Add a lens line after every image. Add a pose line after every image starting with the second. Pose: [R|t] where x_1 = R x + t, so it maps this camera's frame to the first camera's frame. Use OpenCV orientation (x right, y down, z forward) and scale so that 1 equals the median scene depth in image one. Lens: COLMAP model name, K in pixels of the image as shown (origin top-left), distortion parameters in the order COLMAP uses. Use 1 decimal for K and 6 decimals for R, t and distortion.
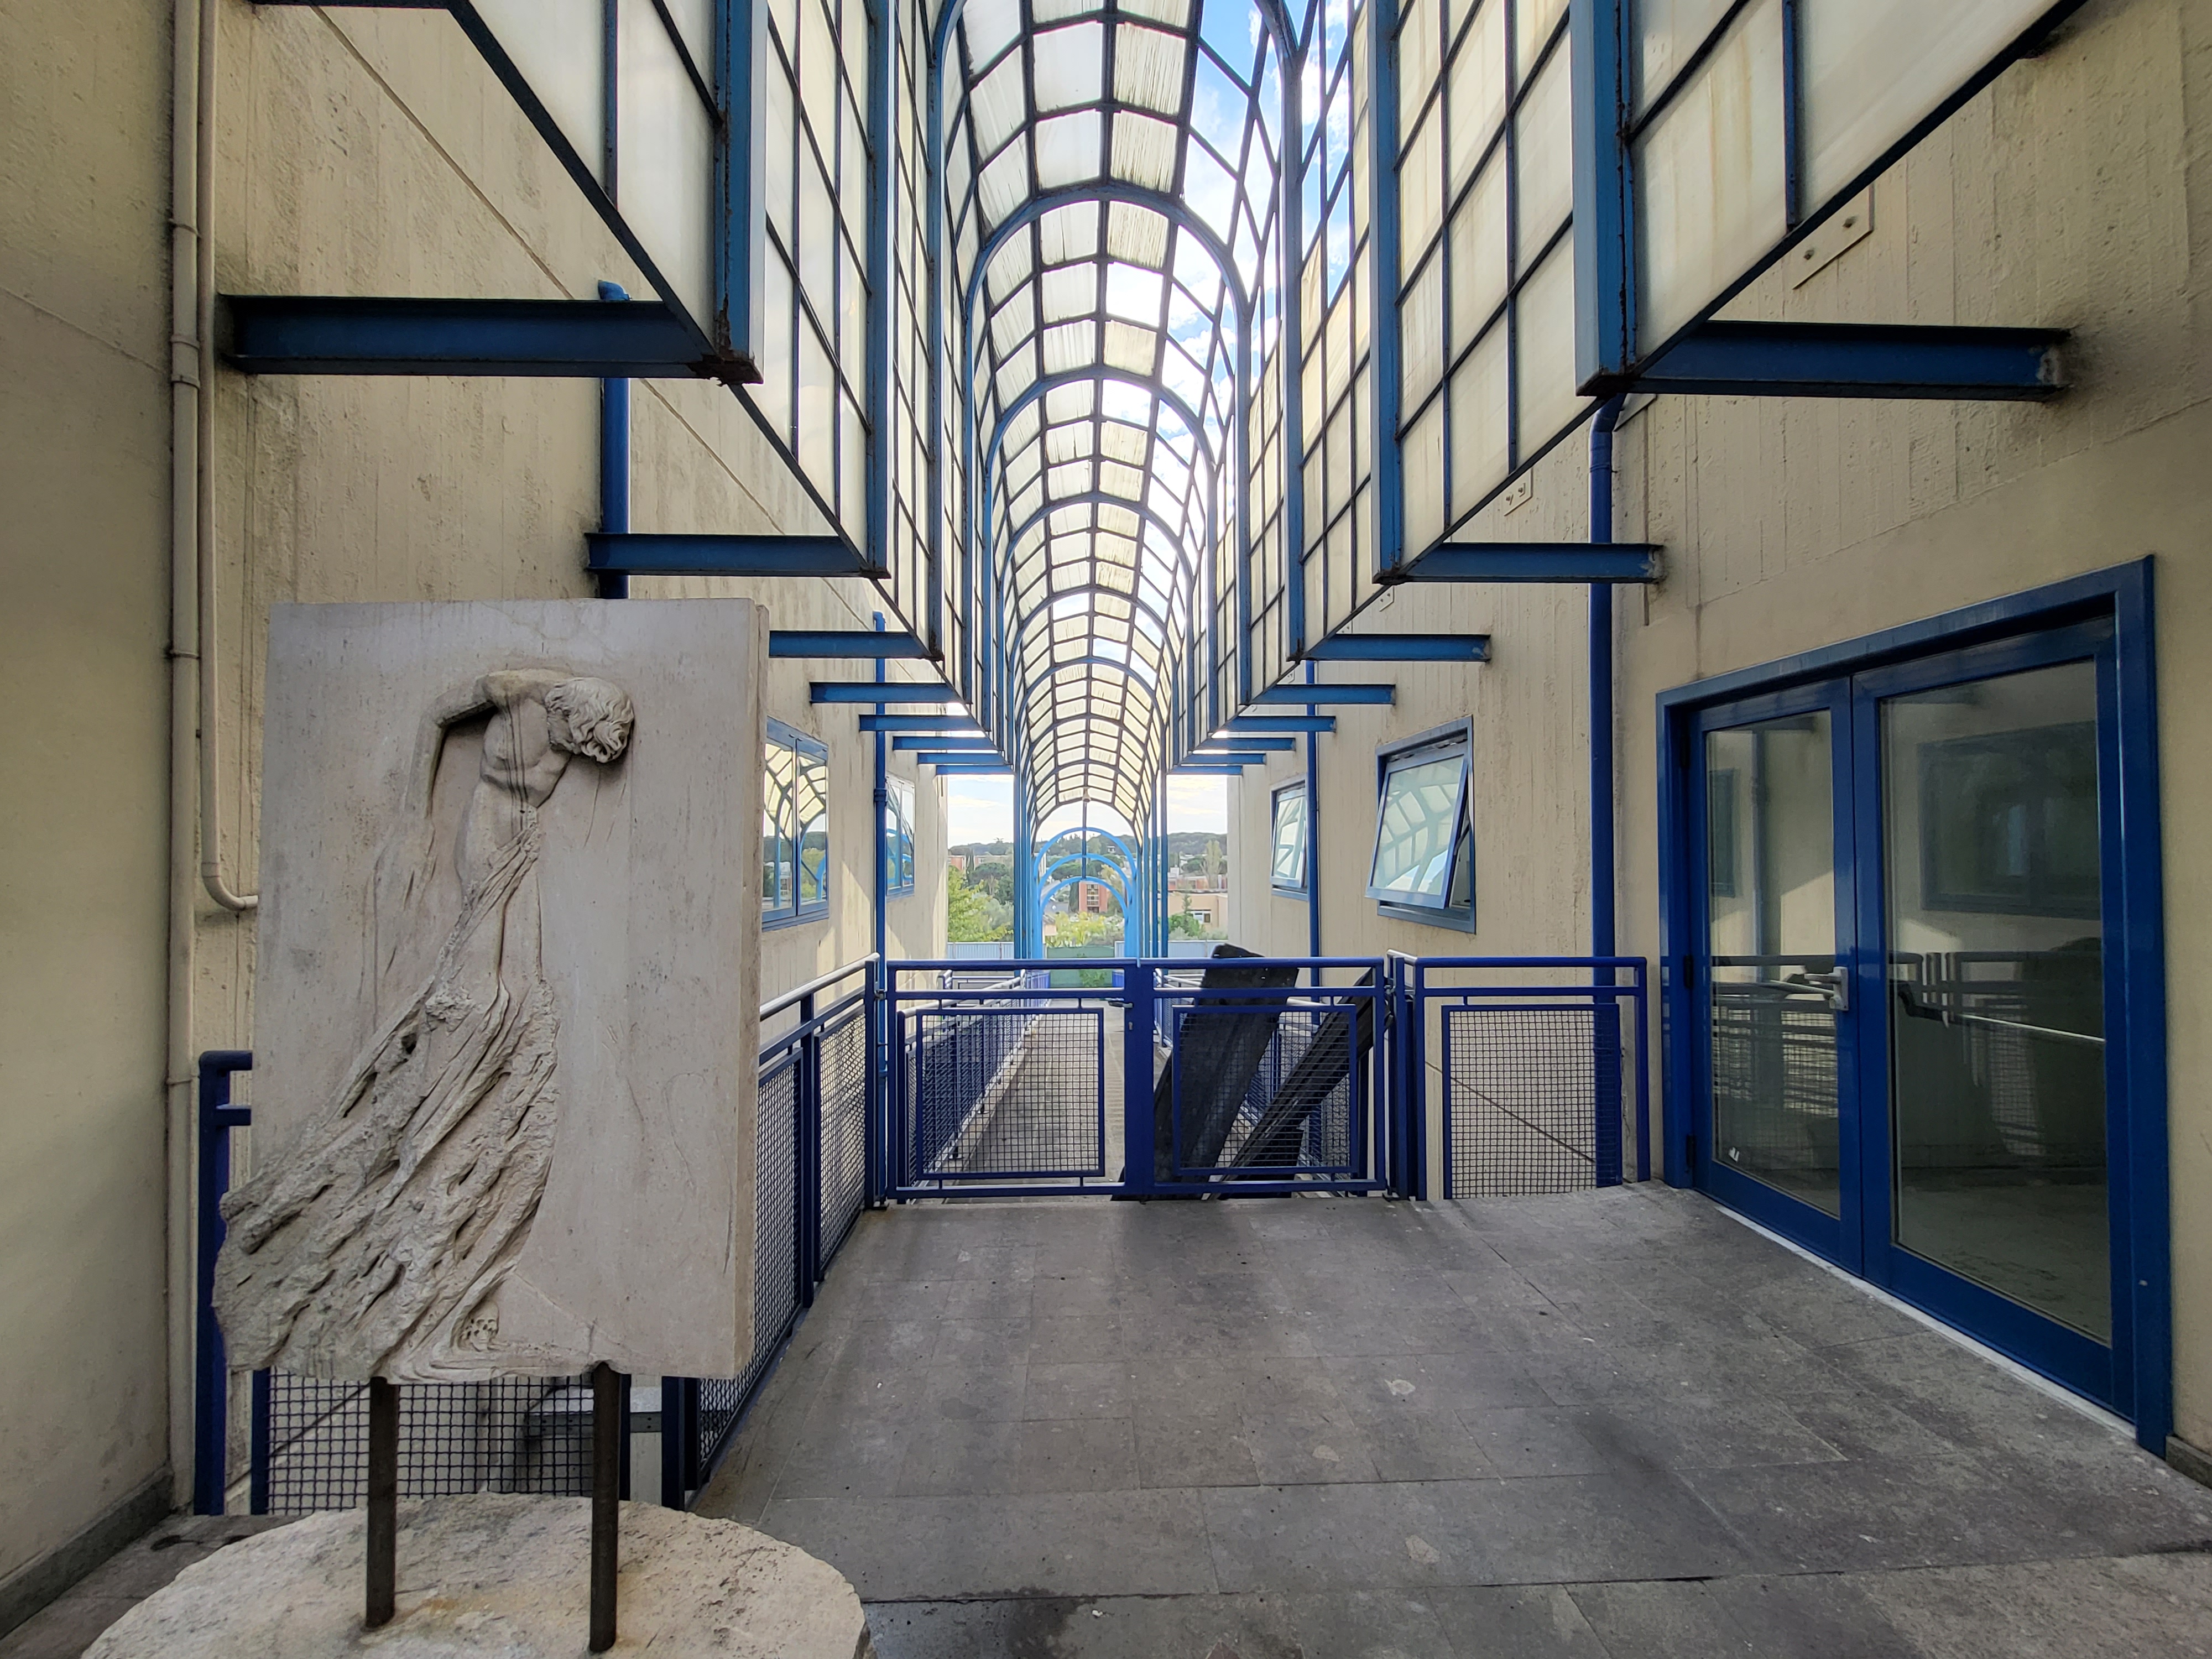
lens RADIAL K [[934.3, 0, 1116.8], [0, 934.3, 845.2], [0, 0, 1]] dist [0.003332, 0.000289]
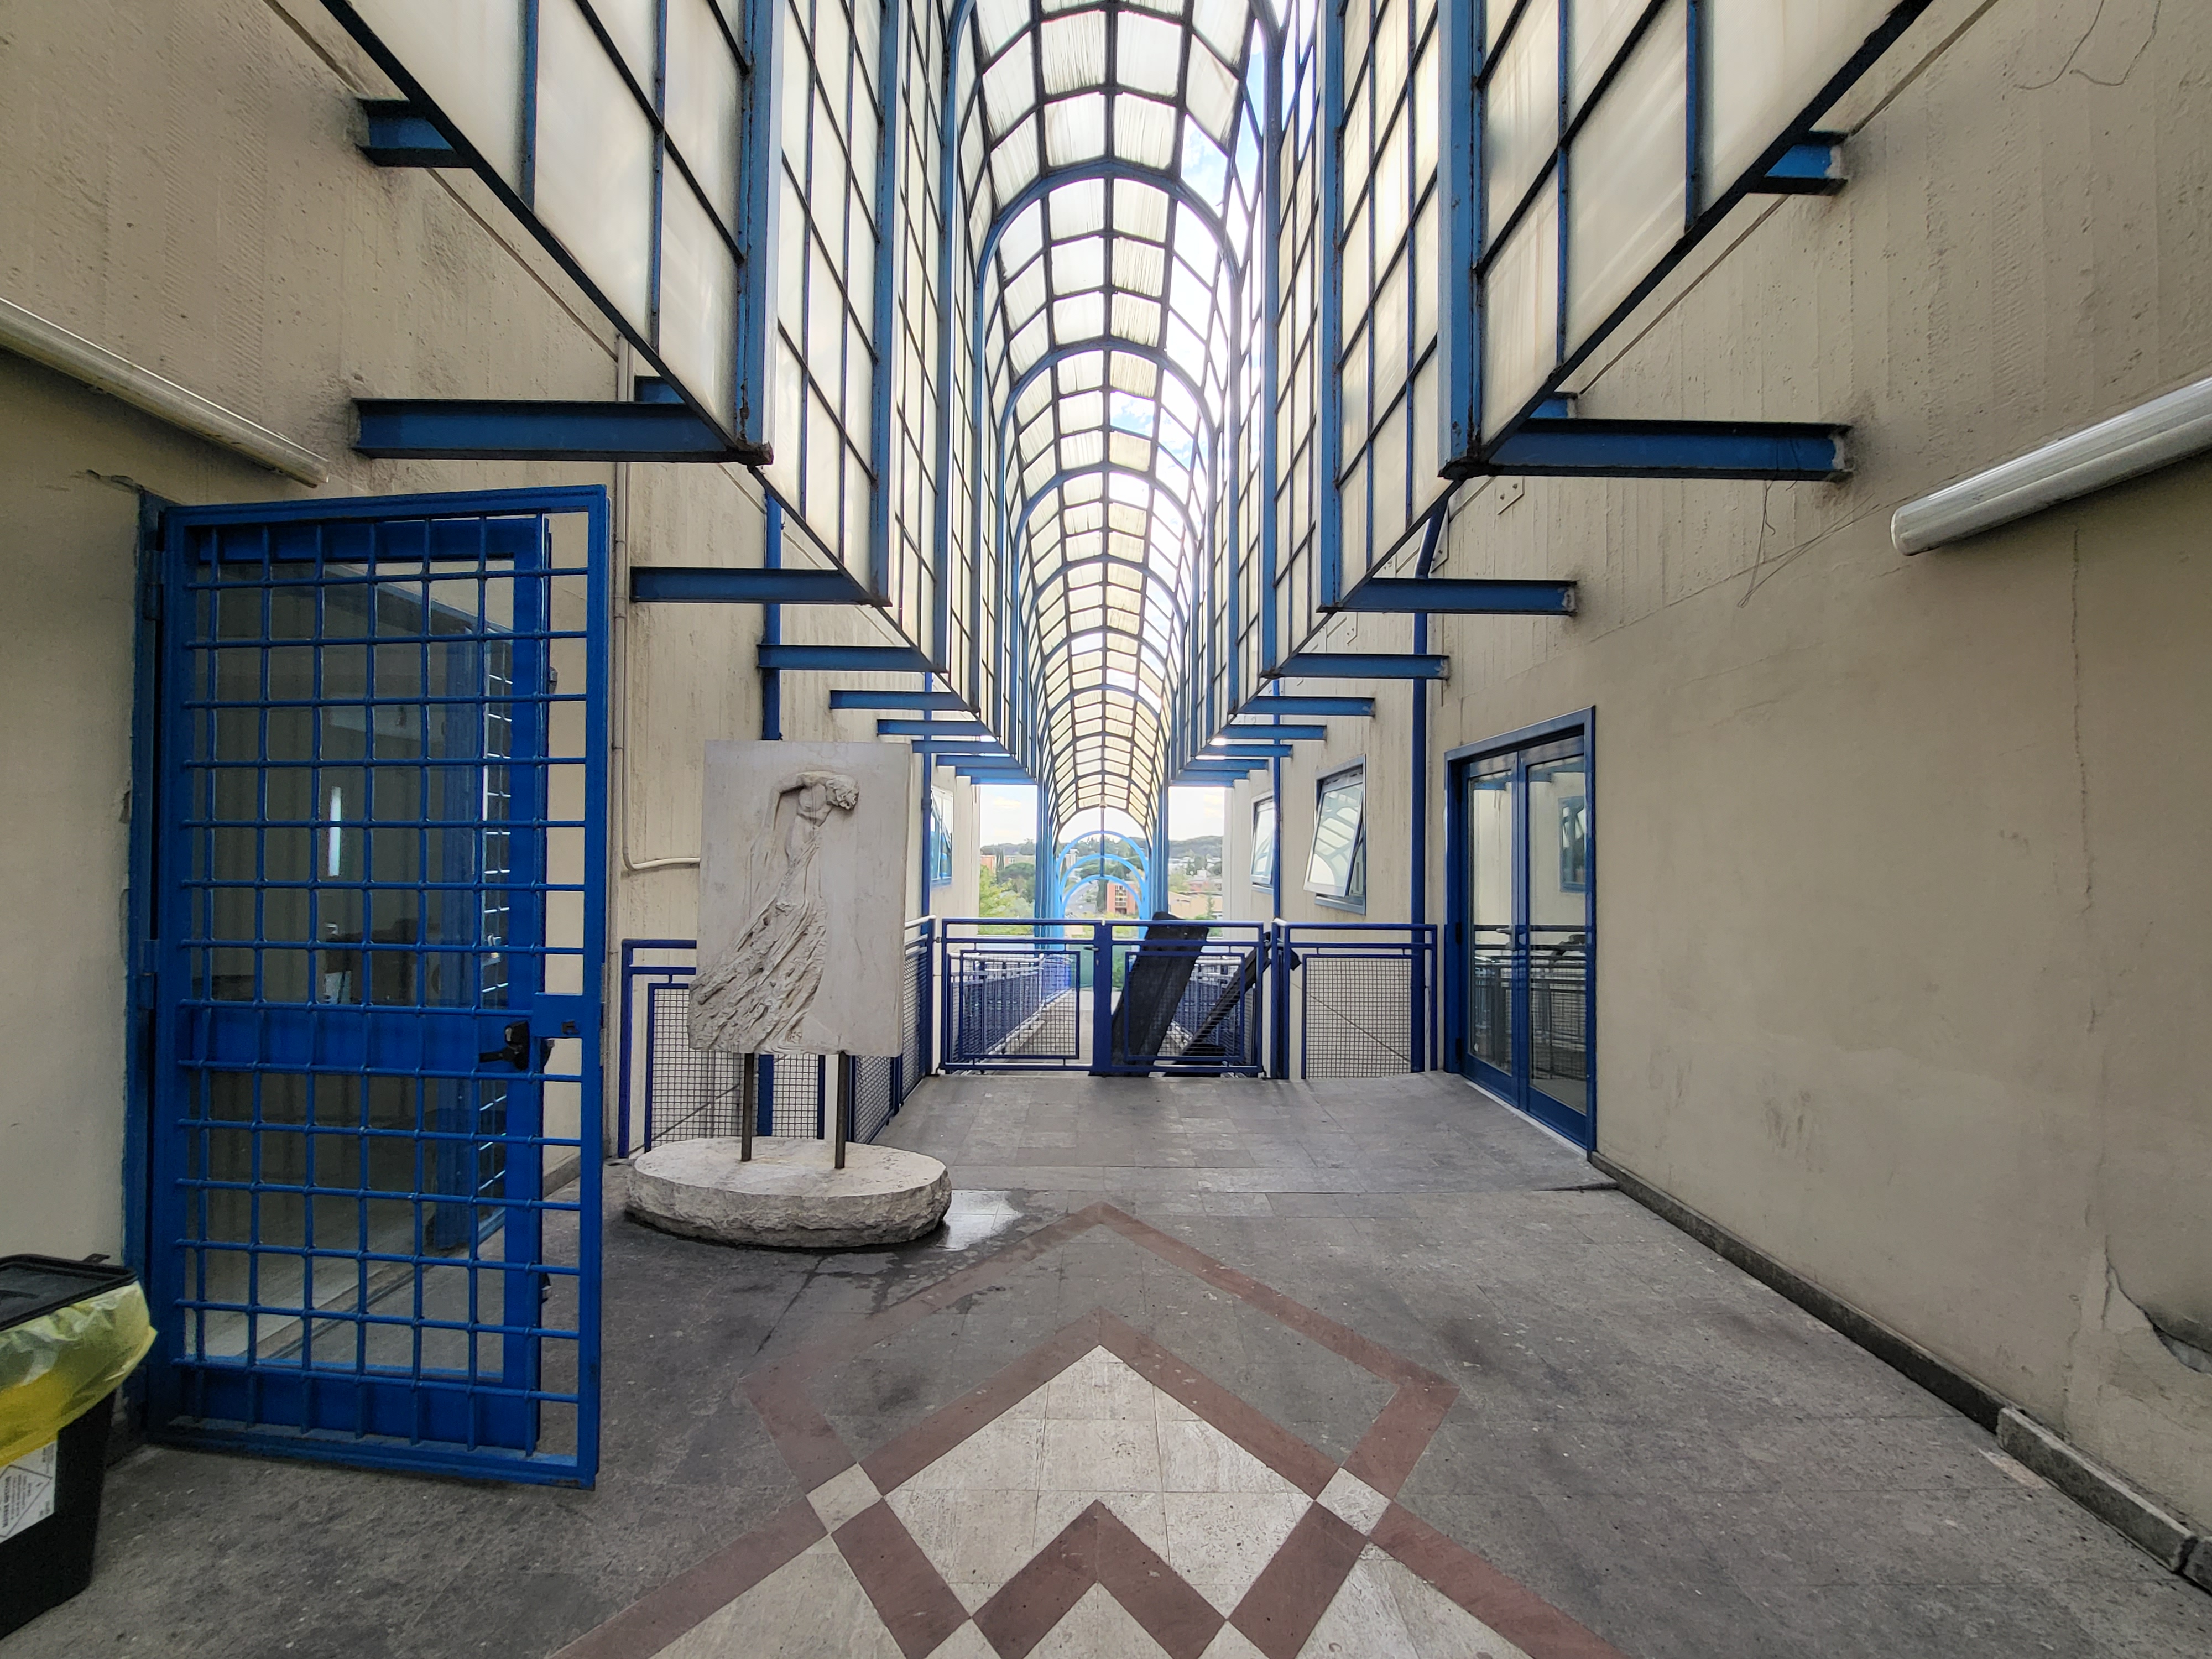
lens RADIAL K [[934.3, 0, 1139.8], [0, 934.3, 855.8], [0, 0, 1]] dist [0.003332, 0.000289]
pose [[0.999870, 0.014288, -0.007485, 0.061367], [-0.014219, 0.999858, 0.009079, 0.000599], [0.007613, -0.008971, 0.999931, -0.361371]]
